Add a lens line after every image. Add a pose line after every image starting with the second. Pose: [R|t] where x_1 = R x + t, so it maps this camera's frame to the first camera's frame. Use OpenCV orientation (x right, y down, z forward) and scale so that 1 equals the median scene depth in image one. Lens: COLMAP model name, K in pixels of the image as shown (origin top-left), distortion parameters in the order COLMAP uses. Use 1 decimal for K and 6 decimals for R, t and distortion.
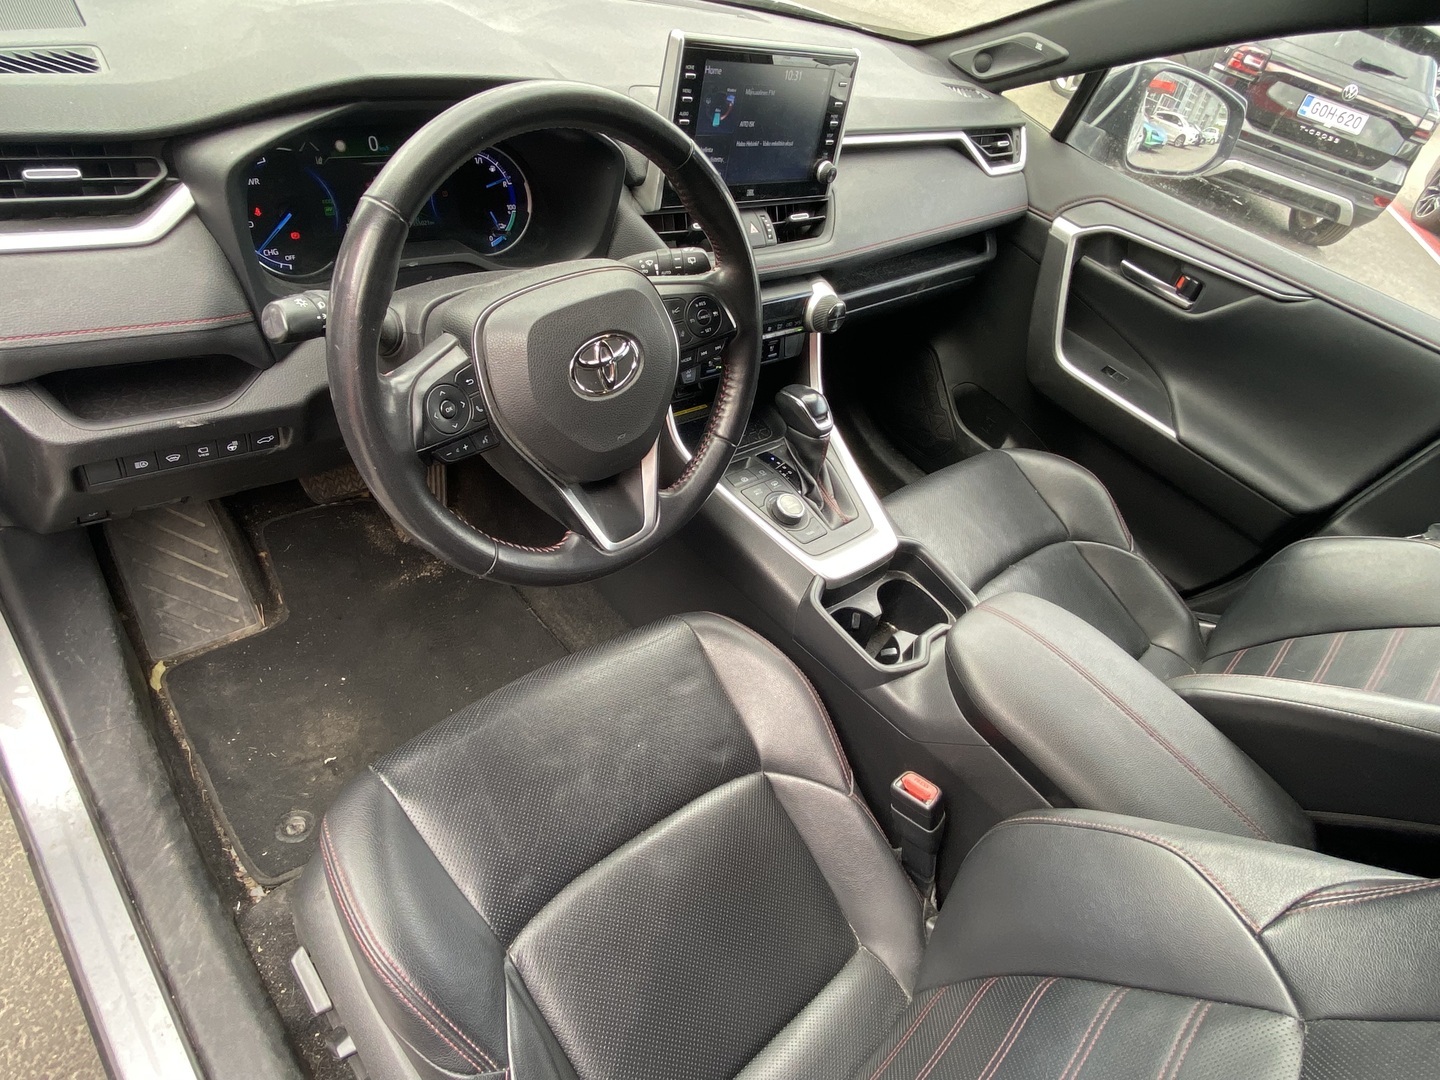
lens RADIAL K [[798.6, 0, 722.1], [0, 798.6, 539.8], [0, 0, 1]] dist [0.035566, -0.031173]
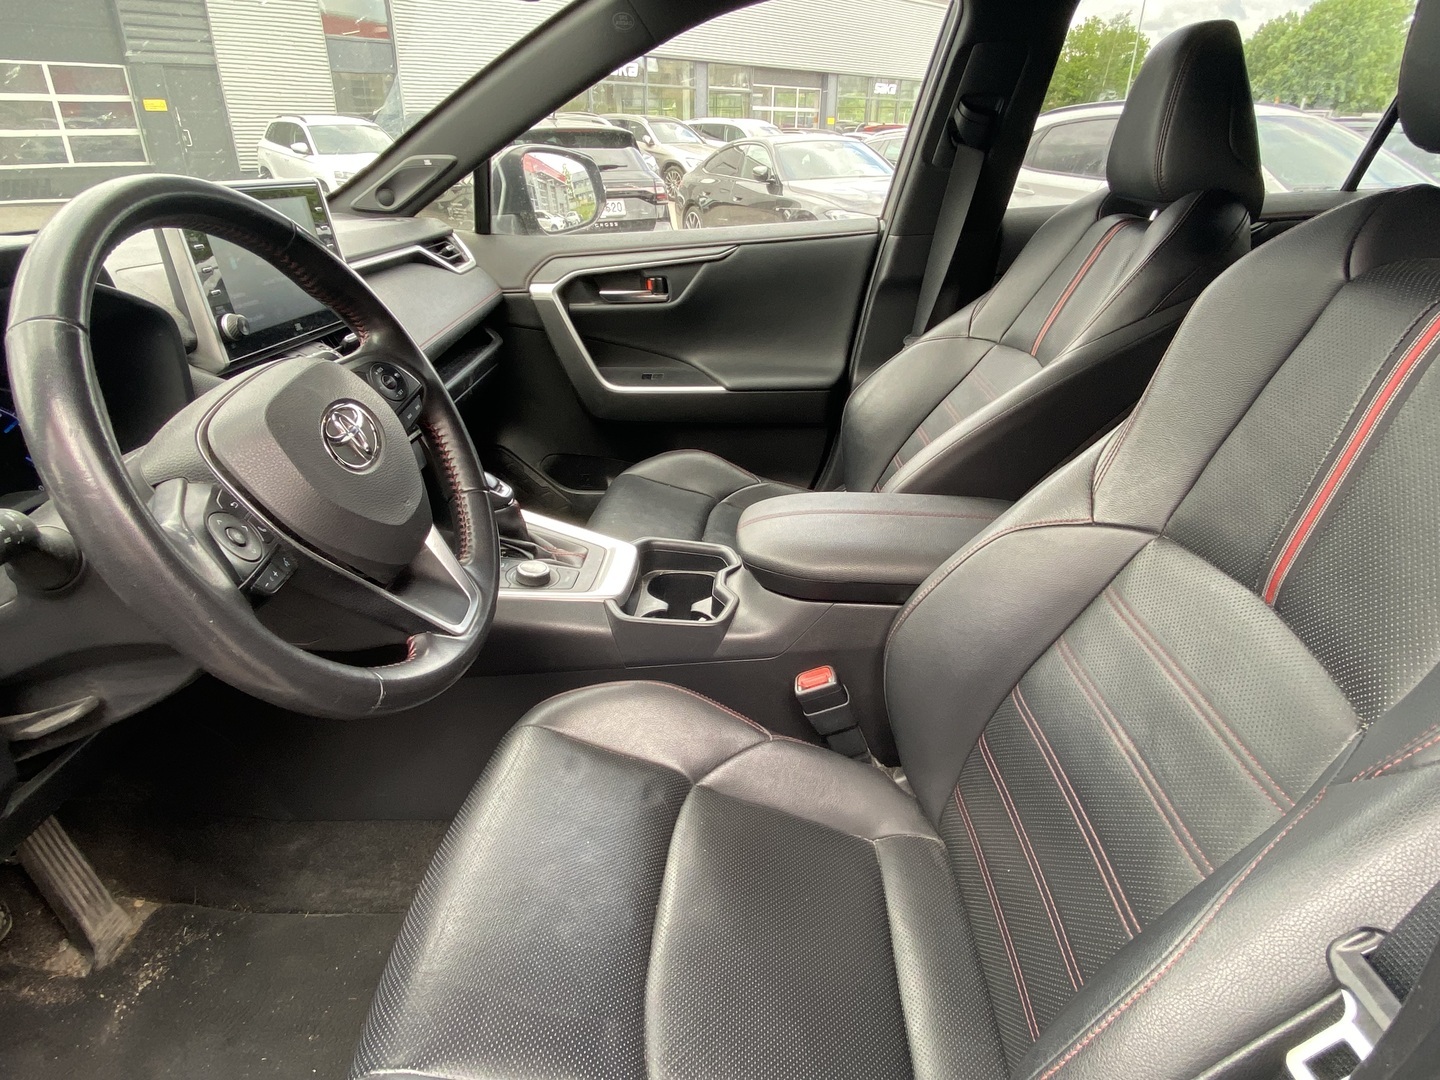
lens RADIAL K [[798.6, 0, 722.1], [0, 798.6, 539.8], [0, 0, 1]] dist [0.035566, -0.031173]
pose [[0.681586, -0.535930, 0.498216, -0.214215], [0.622424, 0.782621, -0.009645, 0.078466], [-0.384745, 0.316676, 0.866999, 0.057965]]
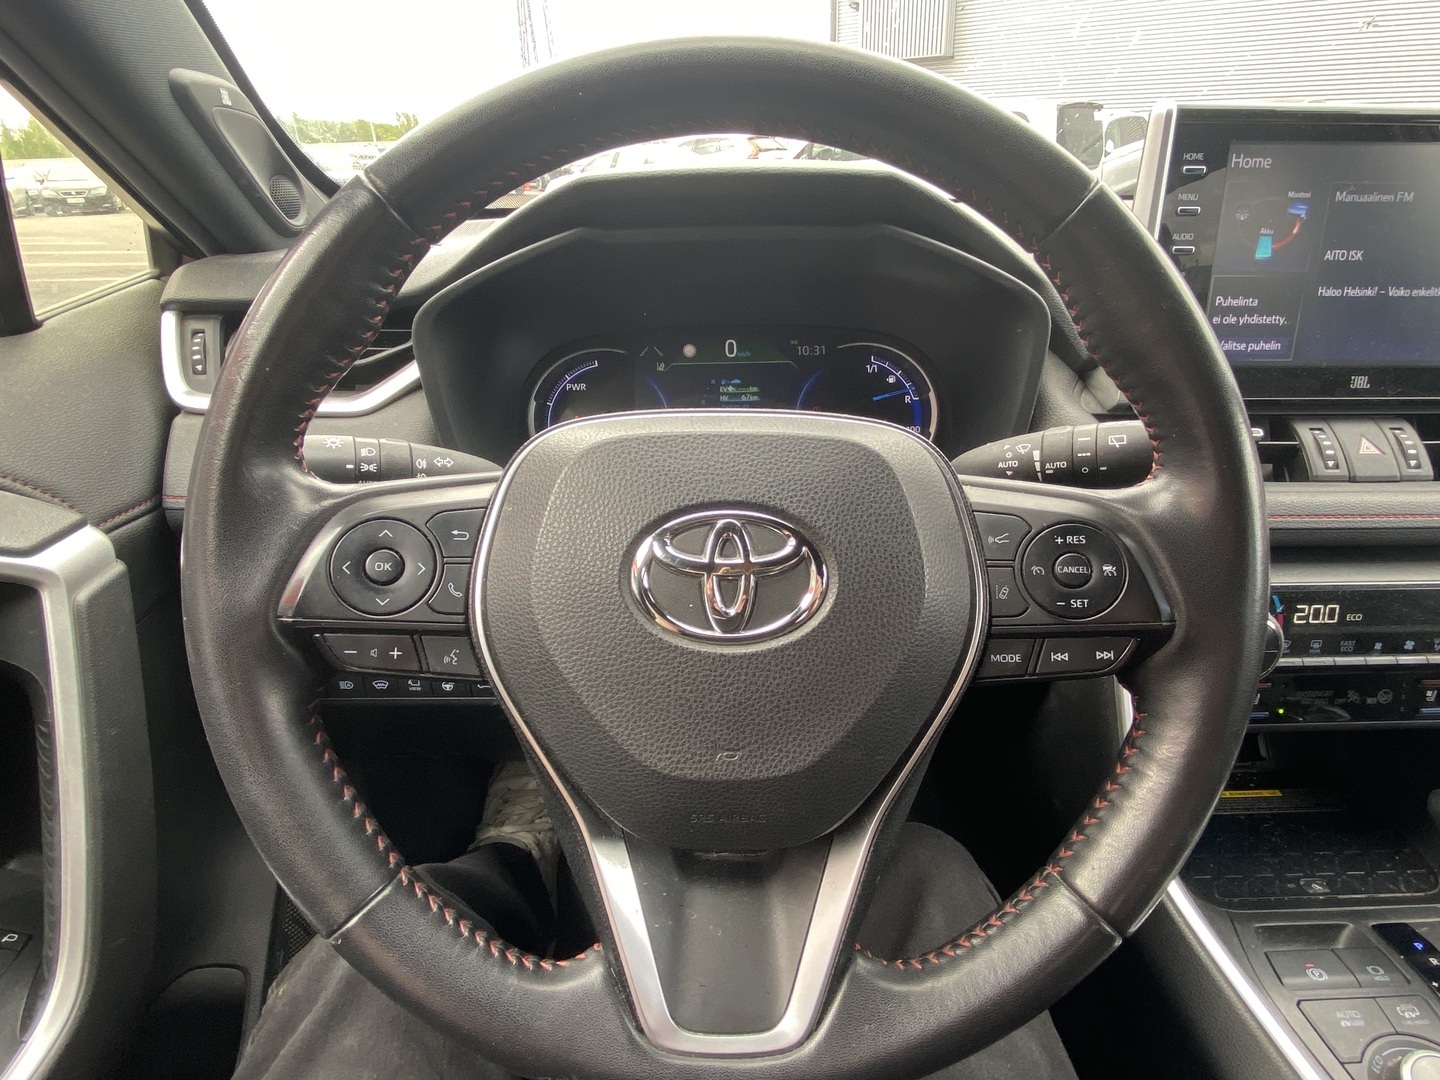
lens RADIAL K [[798.6, 0, 722.1], [0, 798.6, 539.8], [0, 0, 1]] dist [0.035566, -0.031173]
pose [[0.723733, 0.053953, -0.687968, 0.093165], [-0.304097, 0.919856, -0.247768, -0.096077], [0.619464, 0.388527, 0.682137, 0.427416]]
